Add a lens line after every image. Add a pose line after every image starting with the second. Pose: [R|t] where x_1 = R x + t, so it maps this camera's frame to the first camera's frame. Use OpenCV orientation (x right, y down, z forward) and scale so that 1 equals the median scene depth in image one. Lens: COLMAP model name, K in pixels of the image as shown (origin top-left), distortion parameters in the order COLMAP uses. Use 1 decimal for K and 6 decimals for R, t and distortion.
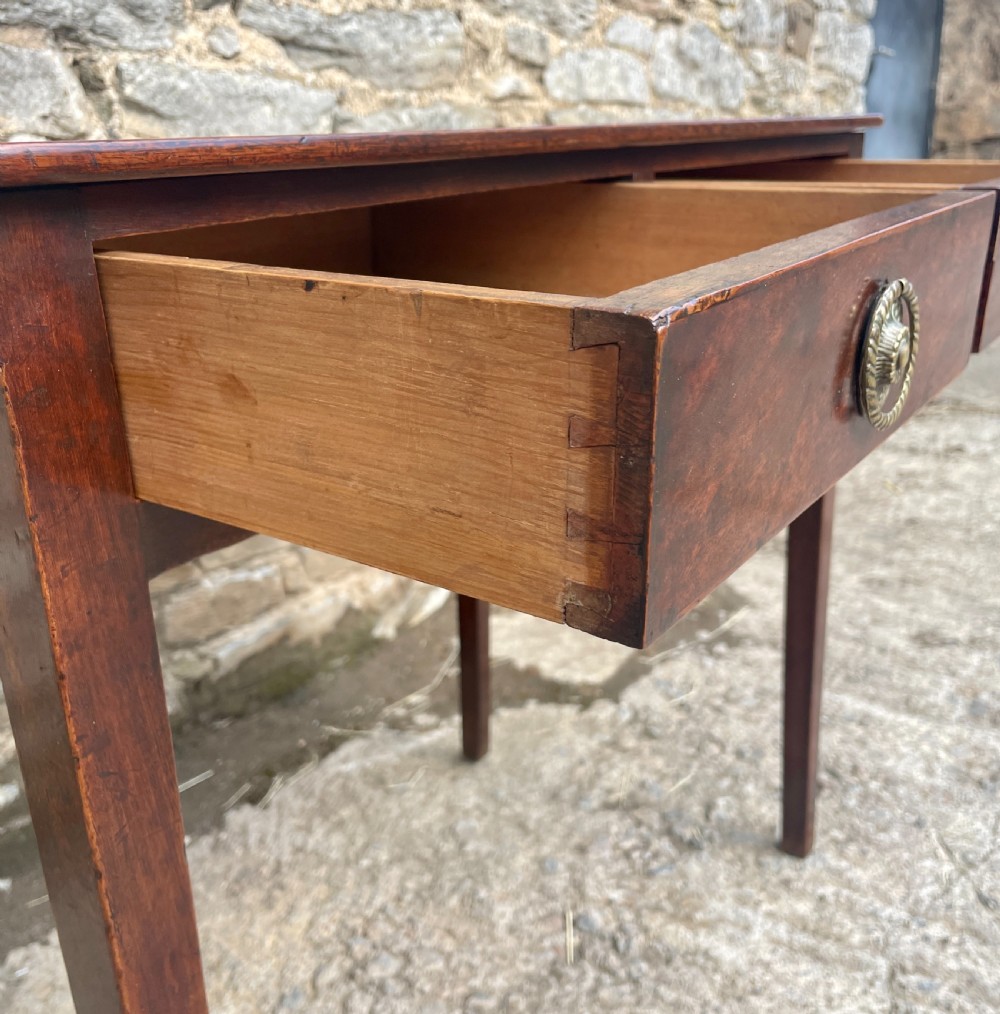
lens RADIAL K [[1063.4, 0, 496.1], [0, 1063.4, 523.6], [0, 0, 1]] dist [0.066007, -0.106528]
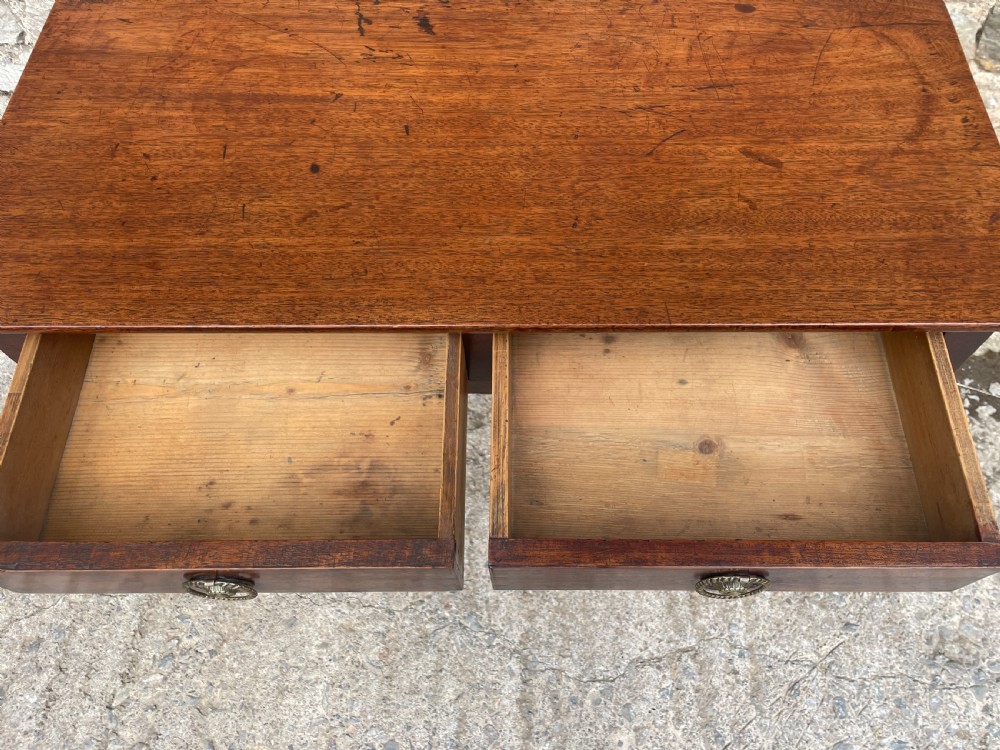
lens RADIAL K [[779.9, 0, 508.9], [0, 779.9, 379.3], [0, 0, 1]] dist [0.077384, -0.113844]
pose [[0.556482, 0.743108, -0.371641, 0.310782], [-0.277811, 0.587969, 0.759680, -0.568151], [0.783038, -0.319502, 0.533638, 0.247409]]
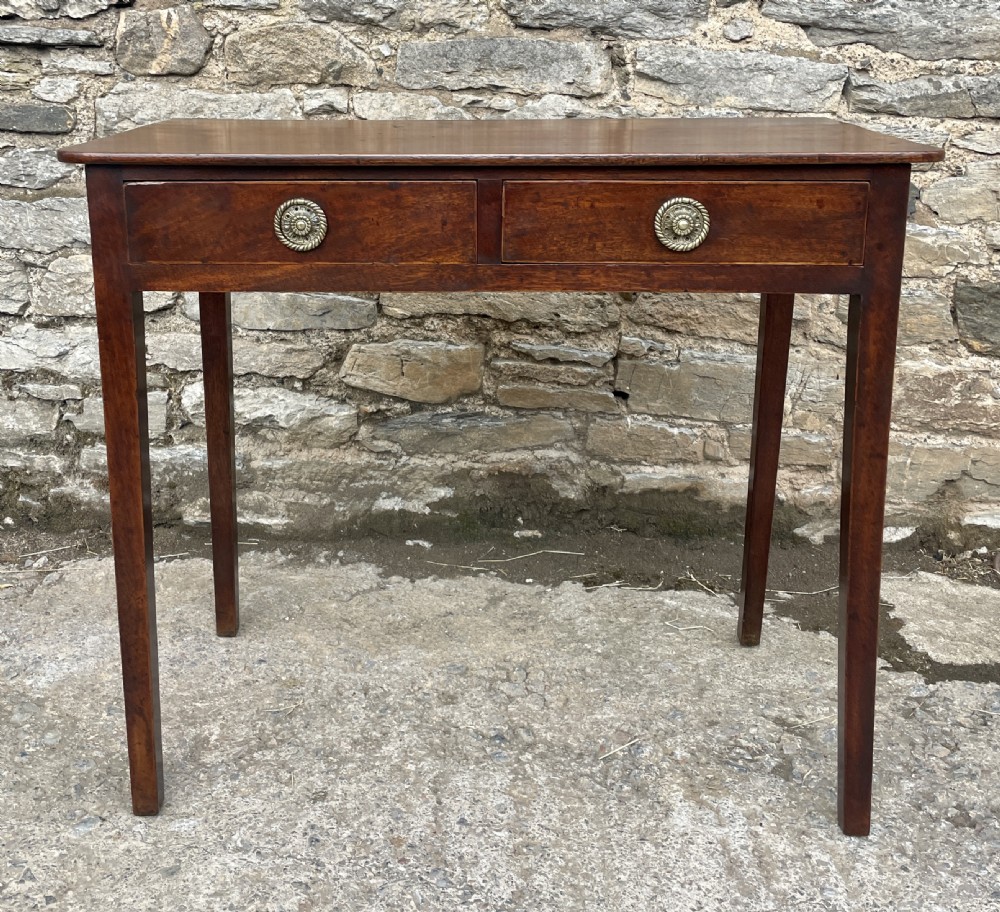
lens RADIAL K [[1193.5, 0, 438.5], [0, 1193.5, 319.9], [0, 0, 1]] dist [0.087812, -0.124366]
pose [[0.525728, 0.237825, -0.816731, 0.912710], [-0.304178, 0.949199, 0.080600, -0.127370], [0.794409, 0.206058, 0.571362, -0.065727]]
